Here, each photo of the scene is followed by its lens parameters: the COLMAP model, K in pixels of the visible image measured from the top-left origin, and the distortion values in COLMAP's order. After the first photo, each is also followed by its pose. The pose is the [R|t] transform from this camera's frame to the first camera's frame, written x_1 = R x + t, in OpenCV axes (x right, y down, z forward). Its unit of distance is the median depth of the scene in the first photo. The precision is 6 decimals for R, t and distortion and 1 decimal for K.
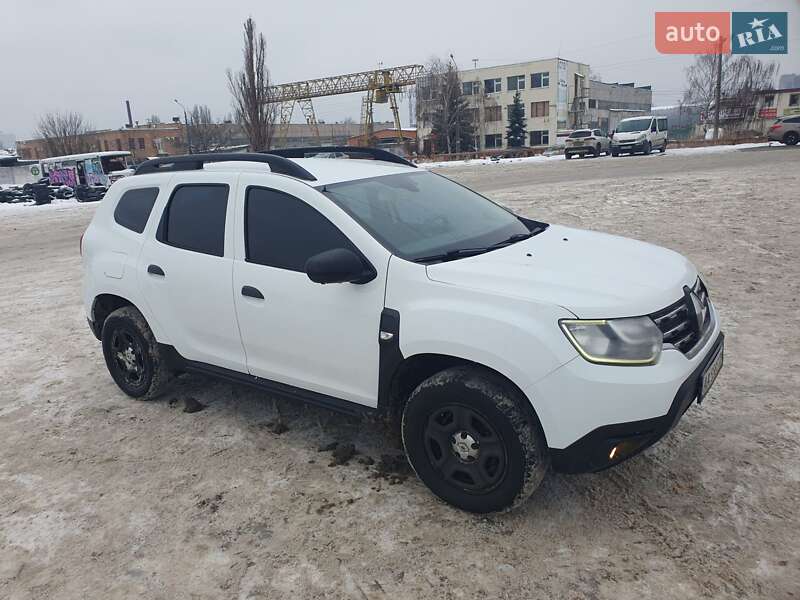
lens RADIAL K [[633.4, 0, 369.5], [0, 633.4, 302.7], [0, 0, 1]] dist [0.005876, 0.006105]
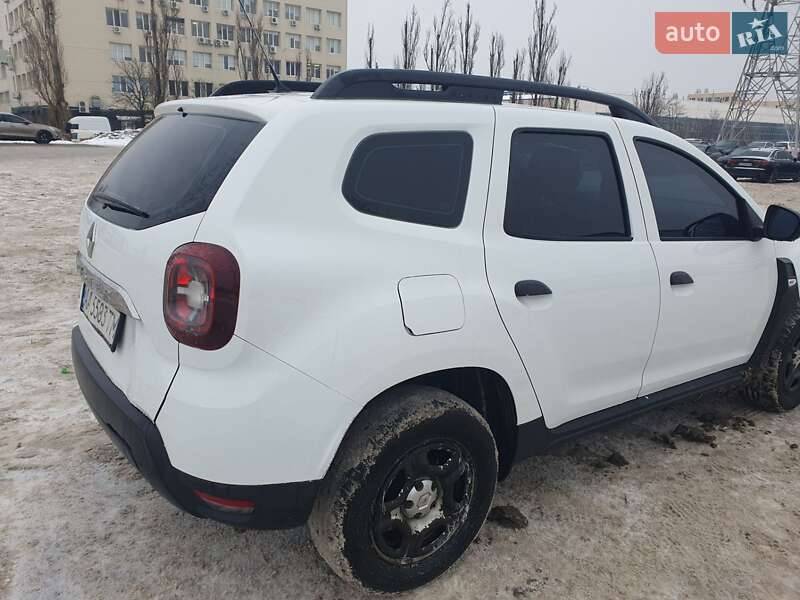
lens RADIAL K [[632.2, 0, 398.2], [0, 632.2, 291.3], [0, 0, 1]] dist [0.007457, 0.019456]
pose [[0.280132, -0.159227, 0.946664, -0.806641], [0.180071, 0.977359, 0.111104, -0.118175], [-0.942921, 0.139343, 0.302462, 0.876201]]
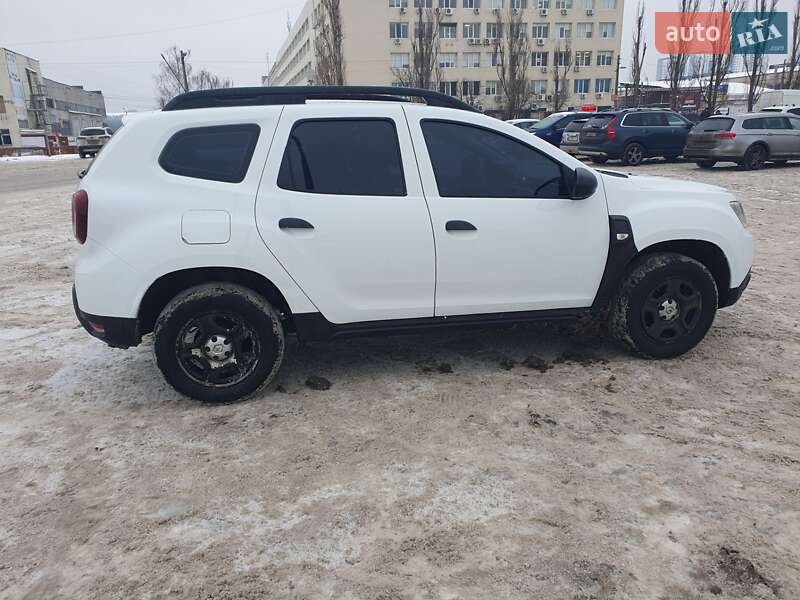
lens RADIAL K [[630.6, 0, 400.0], [0, 630.6, 300.0], [0, 0, 1]] dist [0.018765, 0.002800]
pose [[0.652880, -0.154892, 0.741455, -0.804310], [0.166668, 0.984255, 0.058855, 0.019377], [-0.738897, 0.085152, 0.668416, 0.336799]]
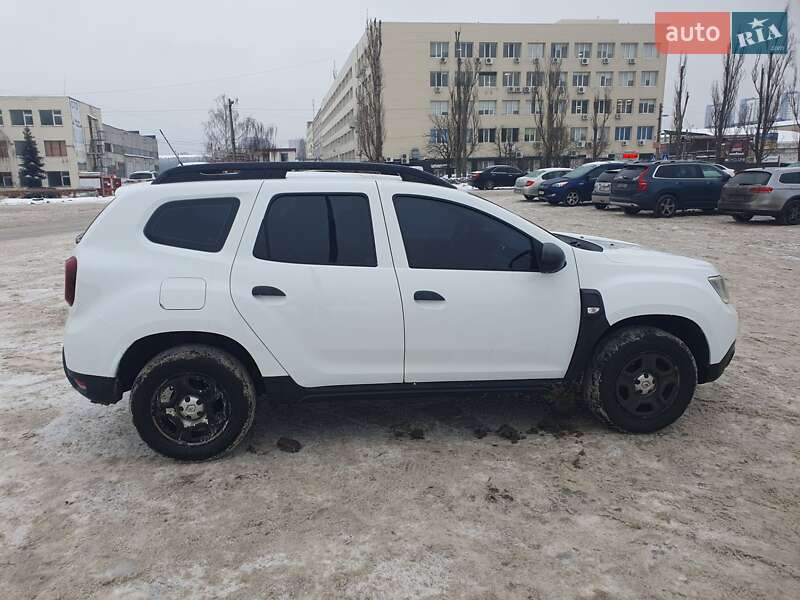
lens RADIAL K [[633.9, 0, 387.2], [0, 633.9, 299.1], [0, 0, 1]] dist [0.004819, 0.016657]
pose [[0.713413, -0.087085, 0.695312, -0.758632], [0.139326, 0.990065, -0.018951, -0.001740], [-0.686754, 0.110395, 0.718458, 0.253293]]
